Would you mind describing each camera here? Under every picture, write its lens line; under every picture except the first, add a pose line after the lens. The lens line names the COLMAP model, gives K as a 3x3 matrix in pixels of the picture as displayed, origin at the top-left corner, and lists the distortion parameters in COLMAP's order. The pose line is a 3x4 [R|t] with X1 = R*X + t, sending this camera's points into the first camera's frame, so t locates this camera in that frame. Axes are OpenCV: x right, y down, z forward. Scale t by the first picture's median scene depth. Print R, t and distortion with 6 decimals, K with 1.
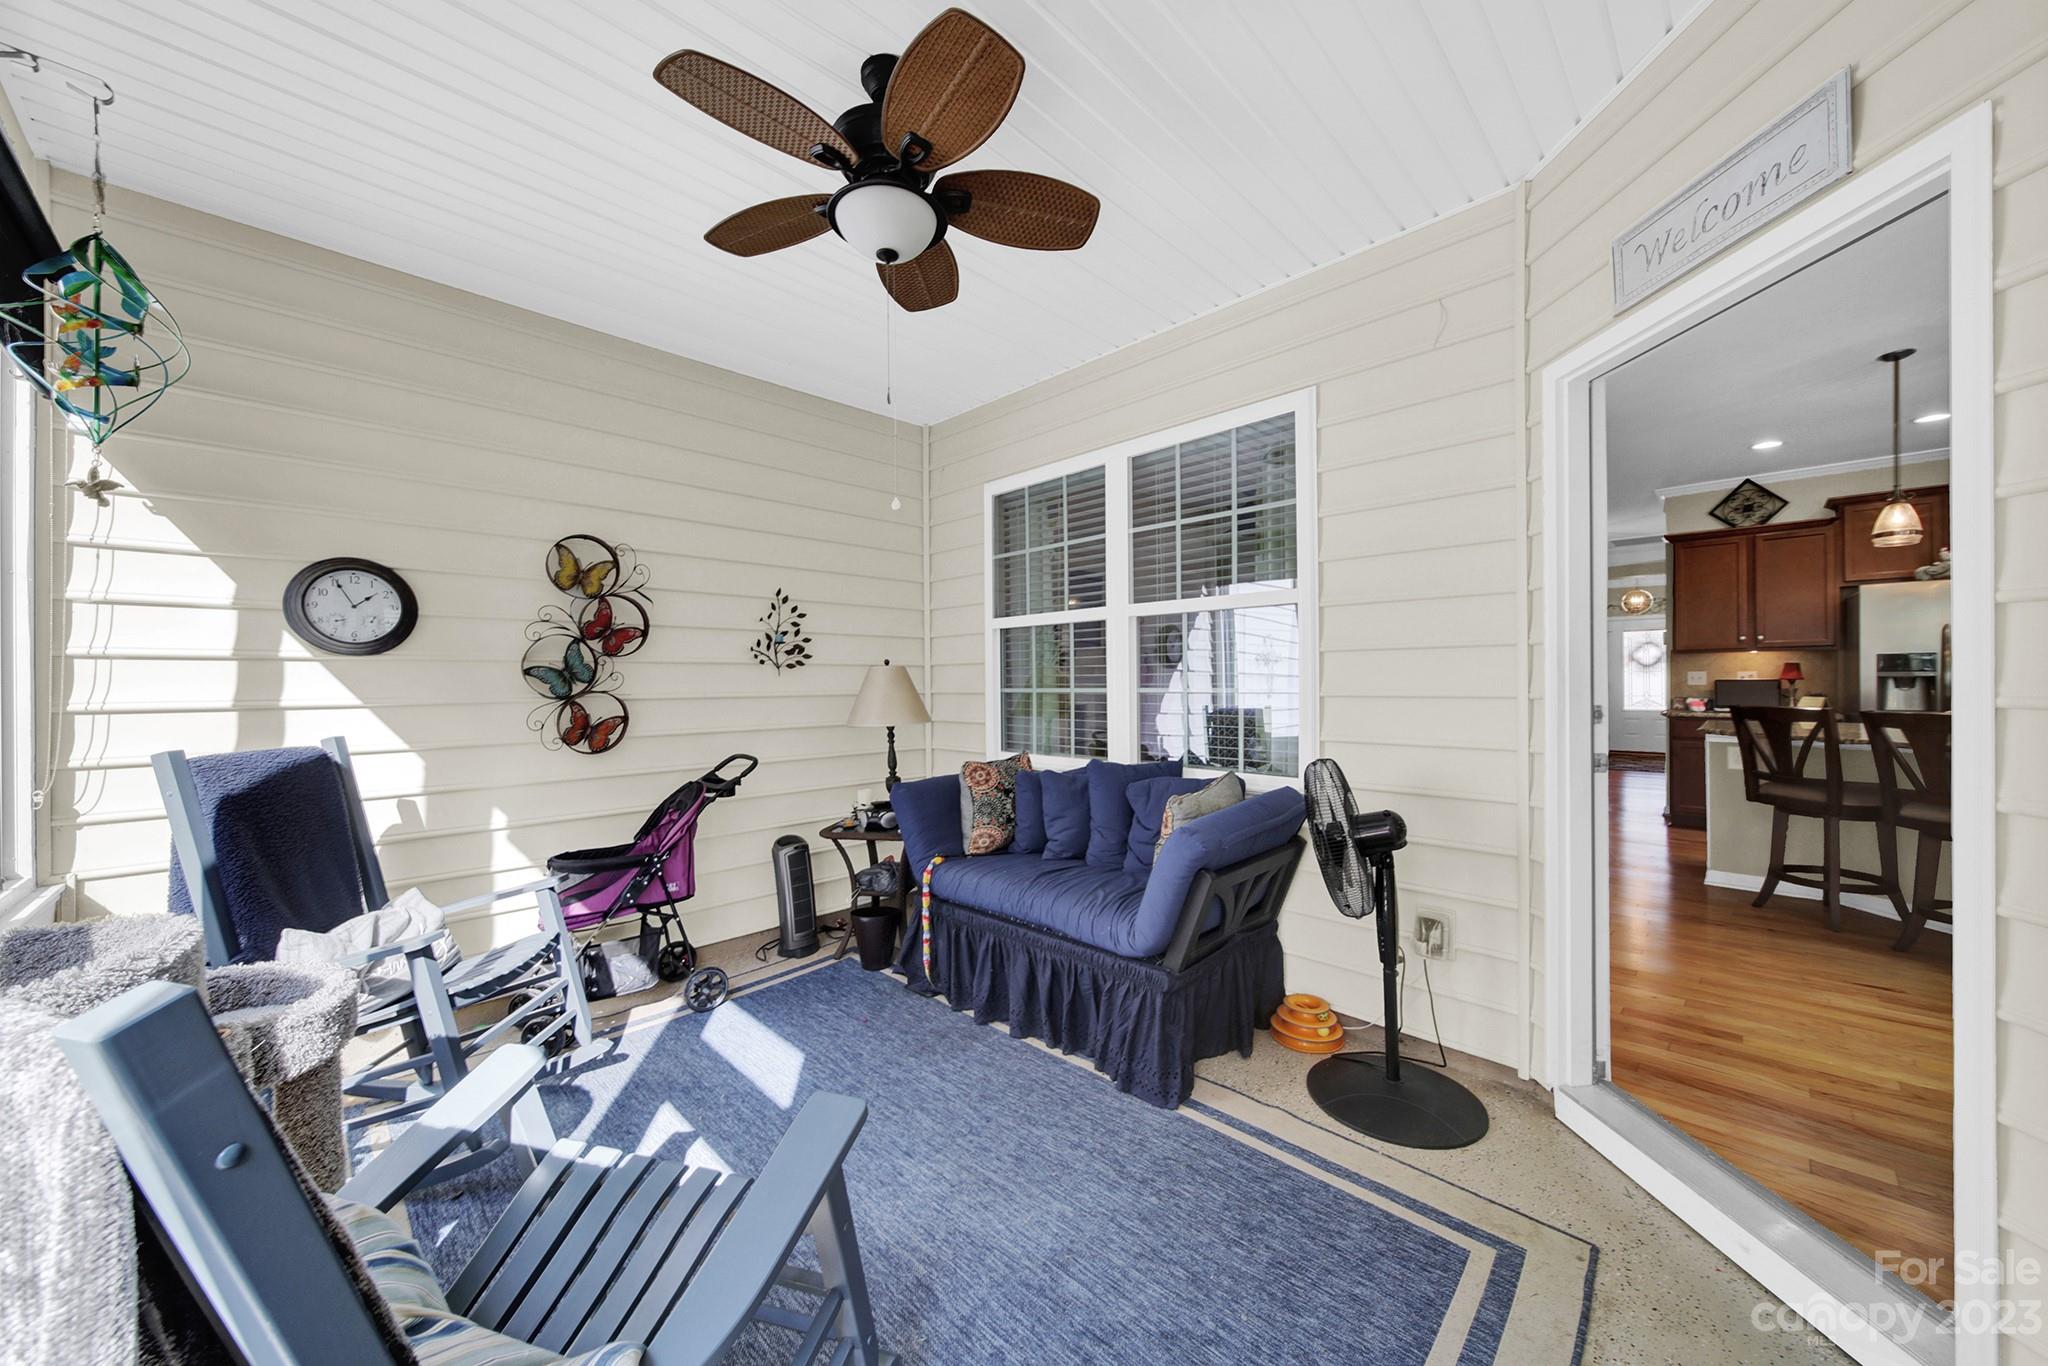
lens RADIAL K [[739.9, 0, 1009.1], [0, 739.9, 678.9], [0, 0, 1]] dist [-0.002401, -0.000363]
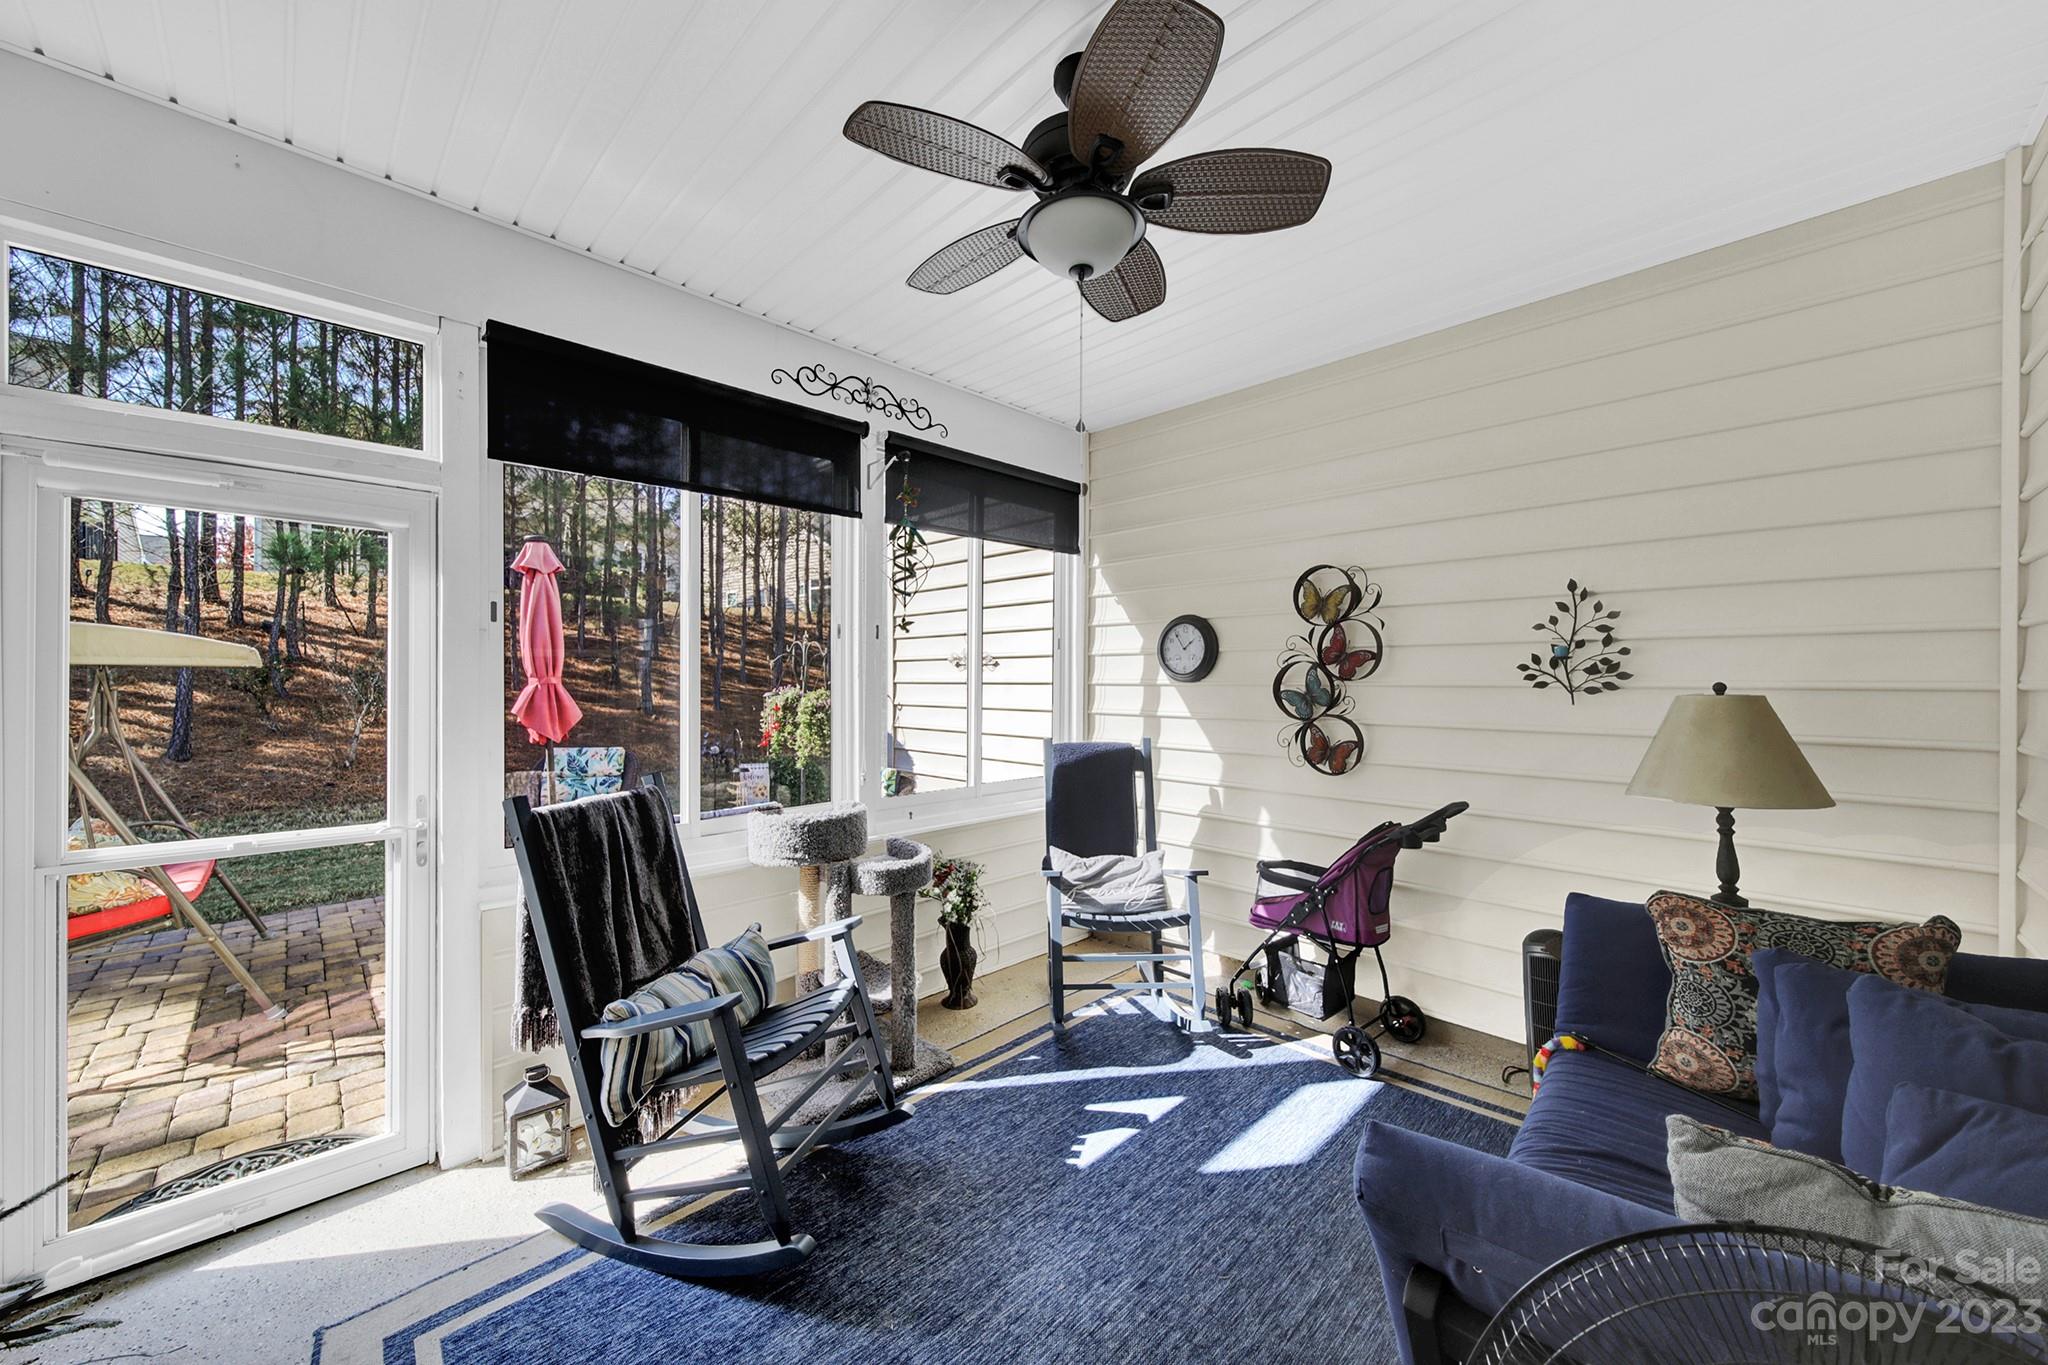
lens RADIAL K [[739.9, 0, 1026.9], [0, 739.9, 682.1], [0, 0, 1]] dist [-0.002401, -0.000363]
pose [[0.005754, 0.012485, -0.999906, 0.475237], [0.004089, 0.999913, 0.012509, -0.044034], [0.999975, -0.004161, 0.005703, 0.579359]]
